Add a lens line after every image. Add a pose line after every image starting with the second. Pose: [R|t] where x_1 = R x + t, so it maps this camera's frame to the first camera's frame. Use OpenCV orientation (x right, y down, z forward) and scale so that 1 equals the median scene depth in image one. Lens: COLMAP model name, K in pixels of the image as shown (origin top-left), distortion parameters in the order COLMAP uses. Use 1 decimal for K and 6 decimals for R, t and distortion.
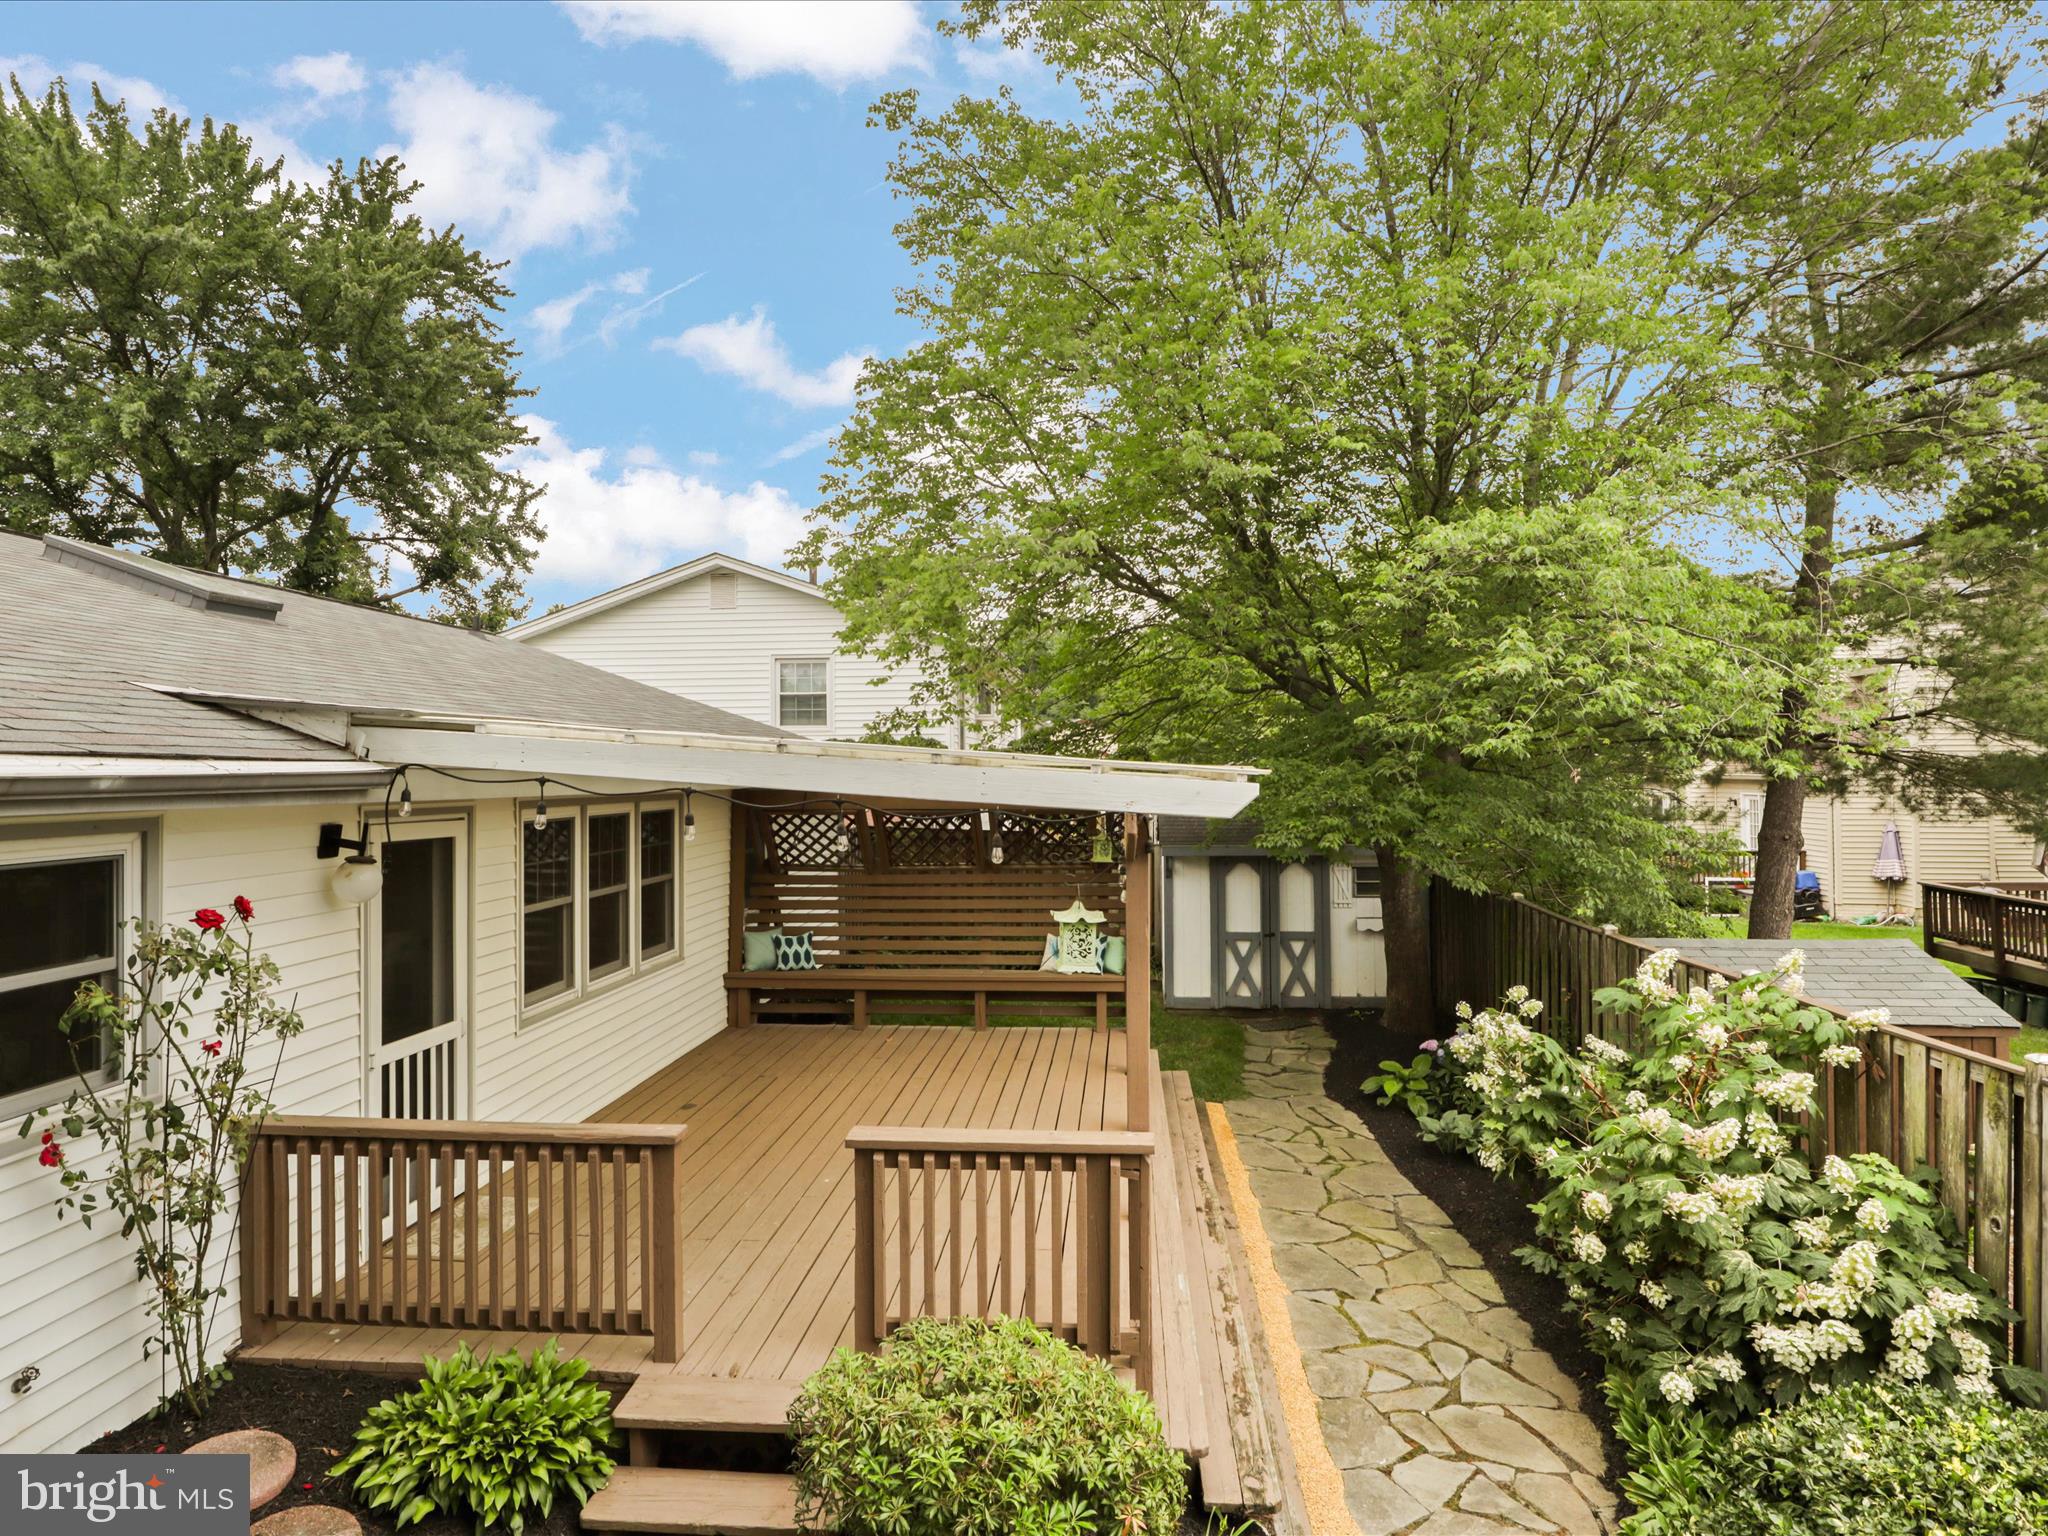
lens RADIAL K [[1176.9, 0, 1015.5], [0, 1176.9, 762.9], [0, 0, 1]] dist [0.022781, 0.003302]
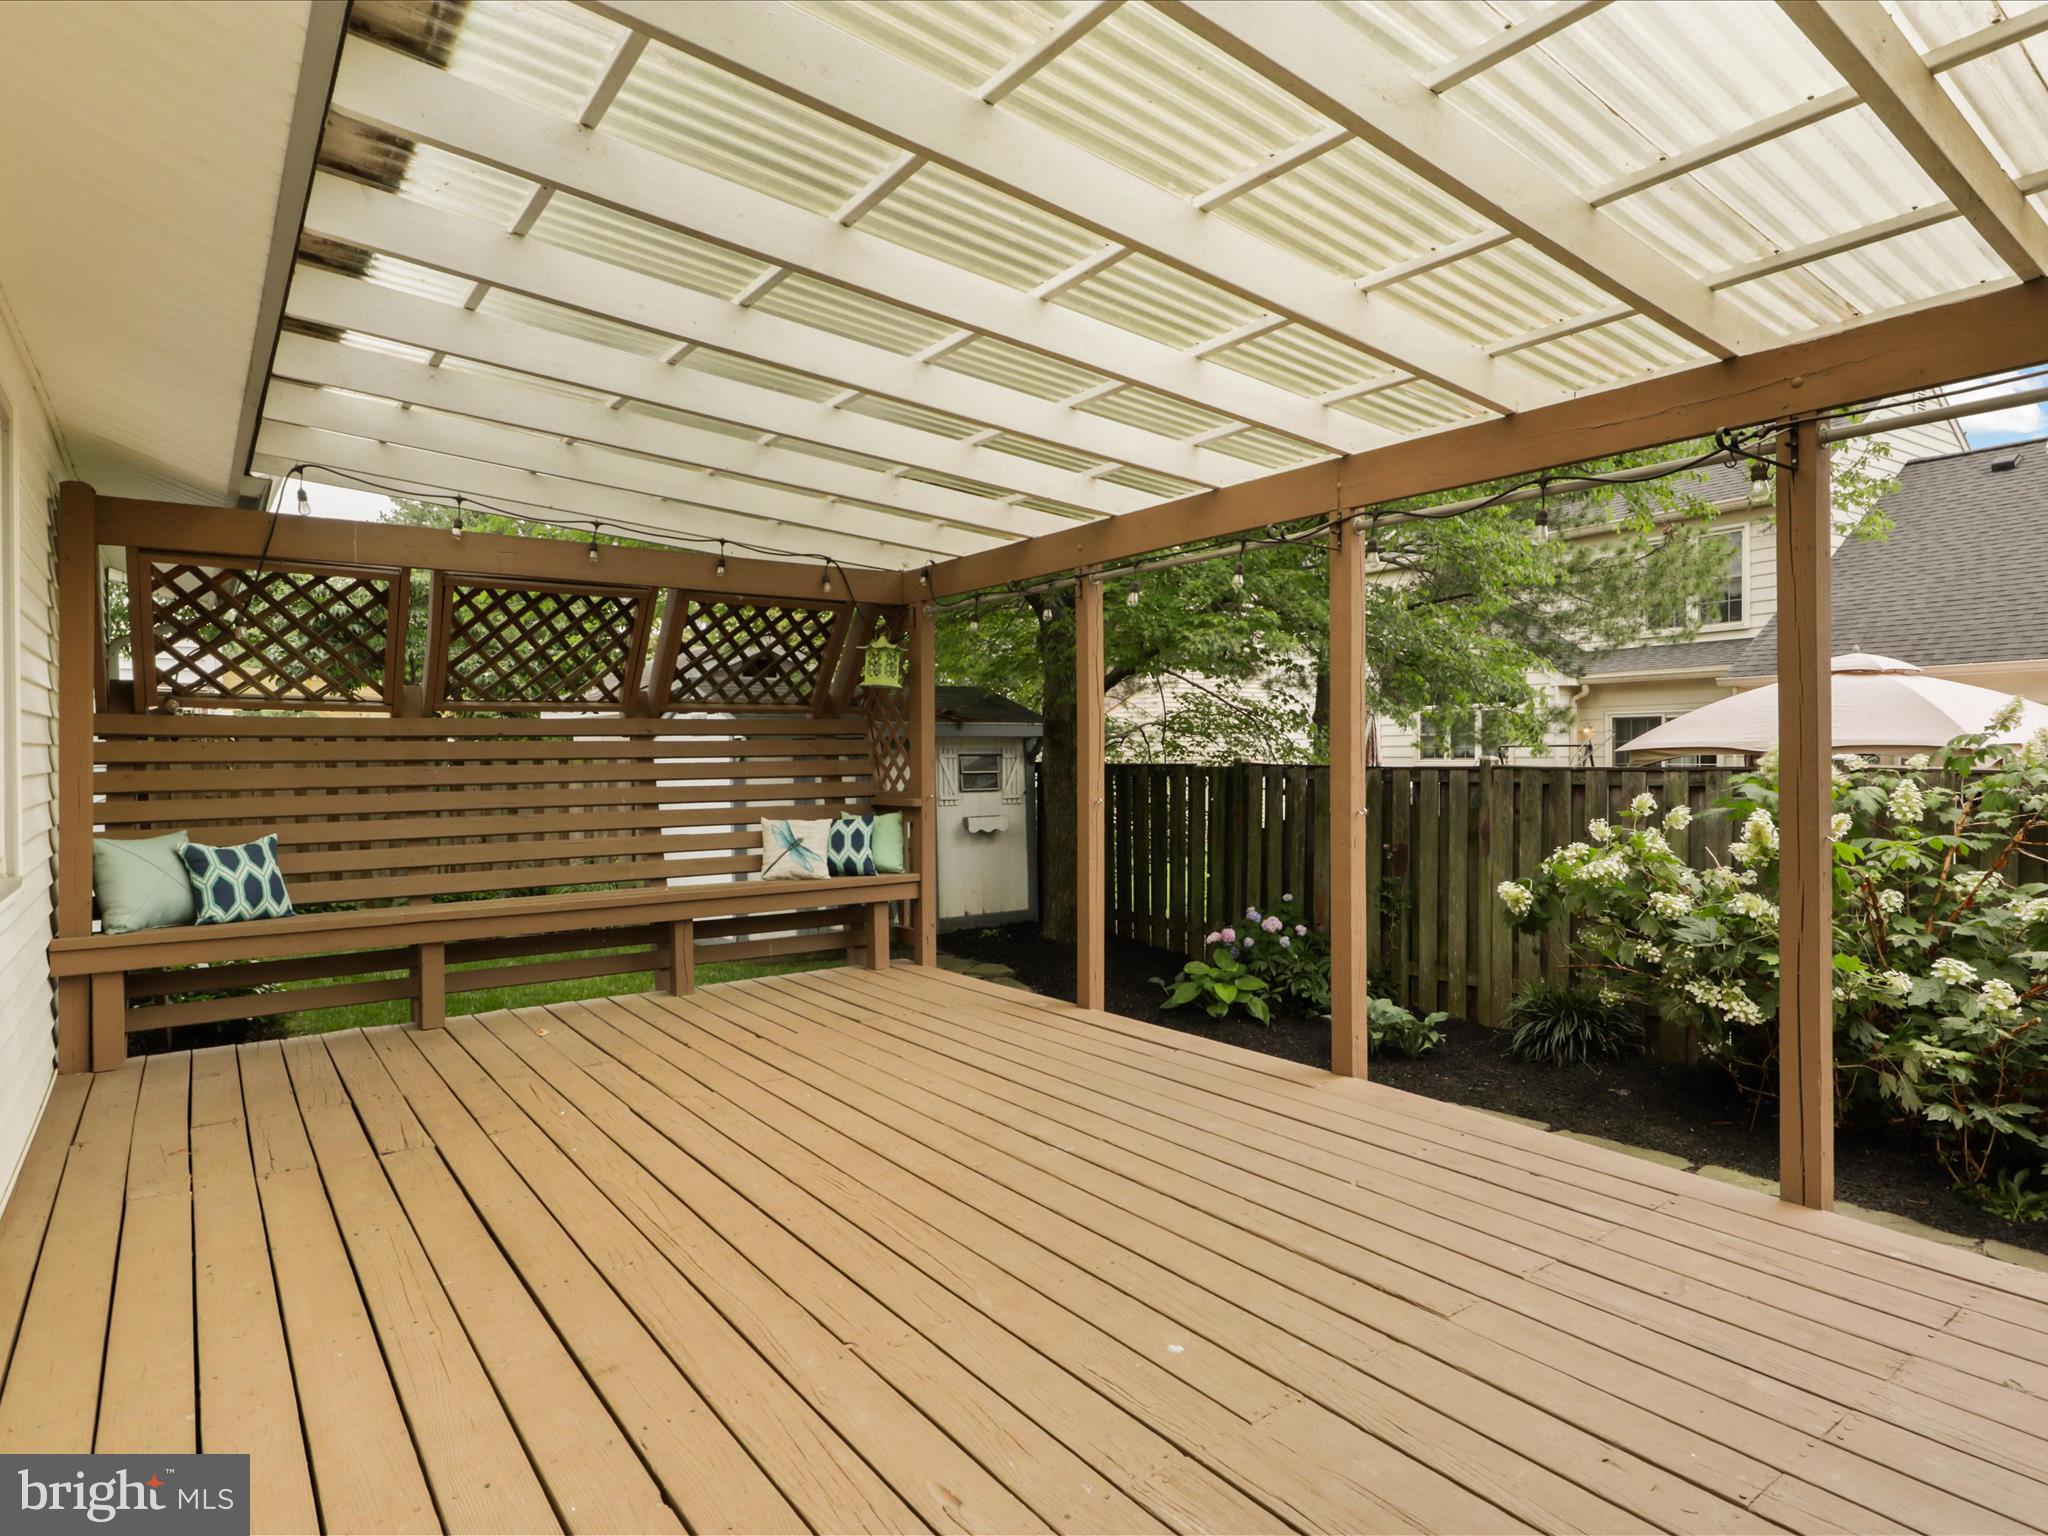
lens RADIAL K [[1176.9, 0, 1030.3], [0, 1176.9, 765.0], [0, 0, 1]] dist [0.022781, 0.003302]
pose [[0.753746, -0.006639, 0.657133, -0.199978], [0.002663, 0.999972, 0.007048, 0.089780], [-0.657161, -0.003562, 0.753742, 0.367936]]
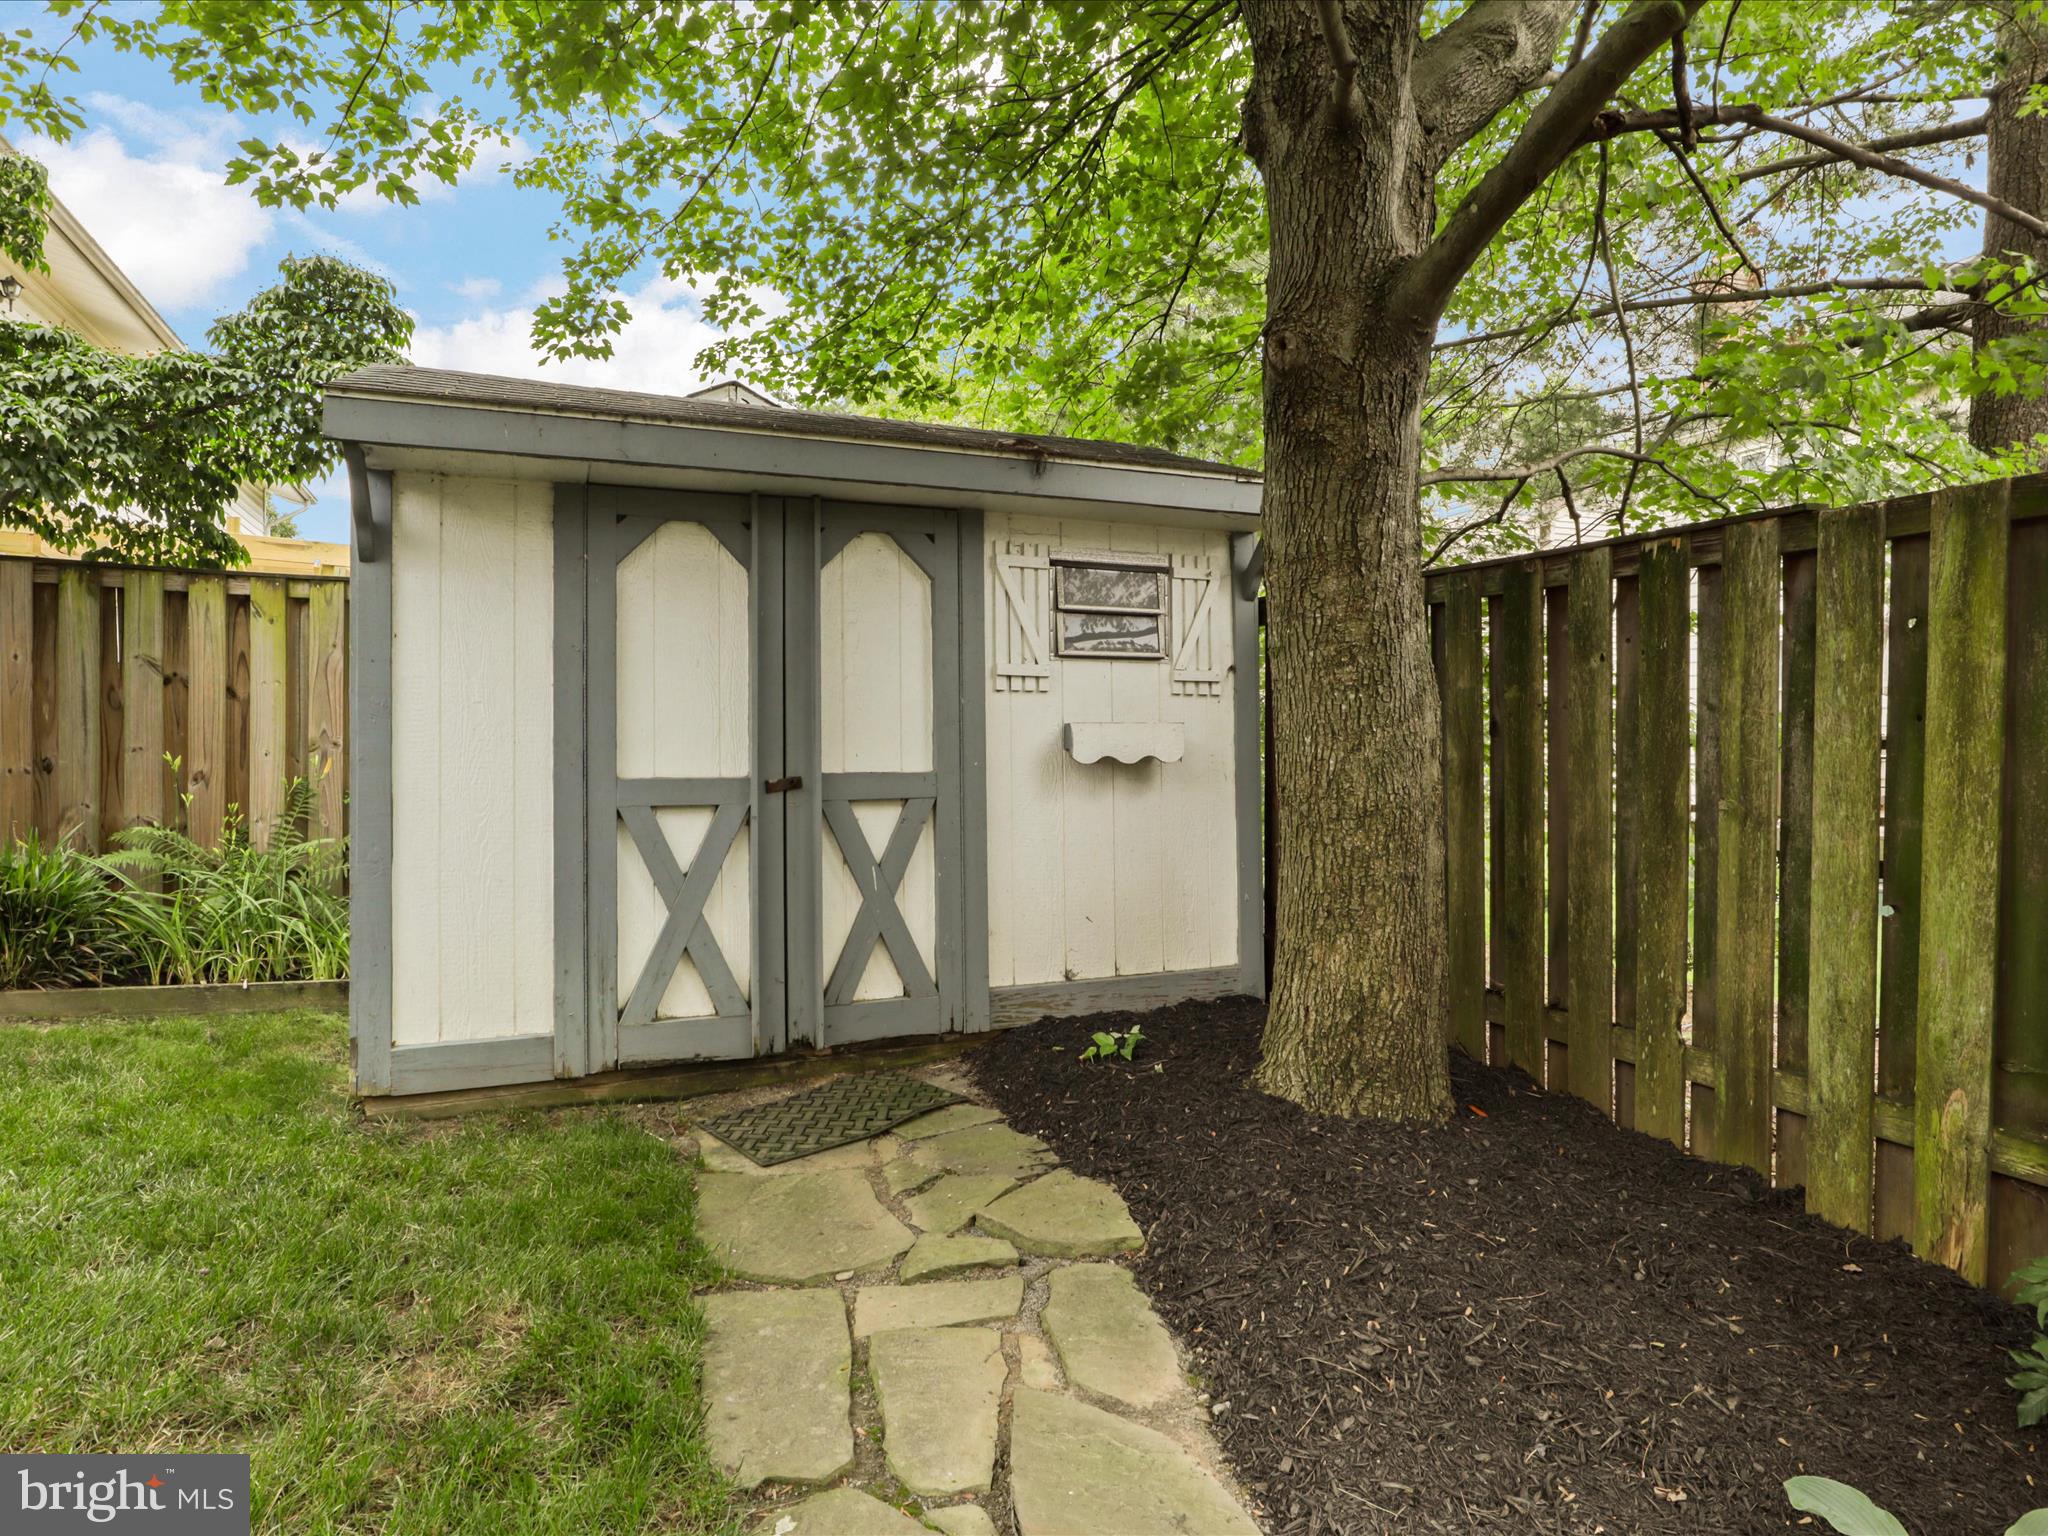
lens RADIAL K [[1176.9, 0, 1017.7], [0, 1176.9, 781.5], [0, 0, 1]] dist [0.022781, 0.003302]
pose [[0.884825, 0.001810, 0.465920, 0.136809], [0.000753, 0.999986, -0.005316, 0.147320], [-0.465923, 0.005054, 0.884811, 0.734062]]
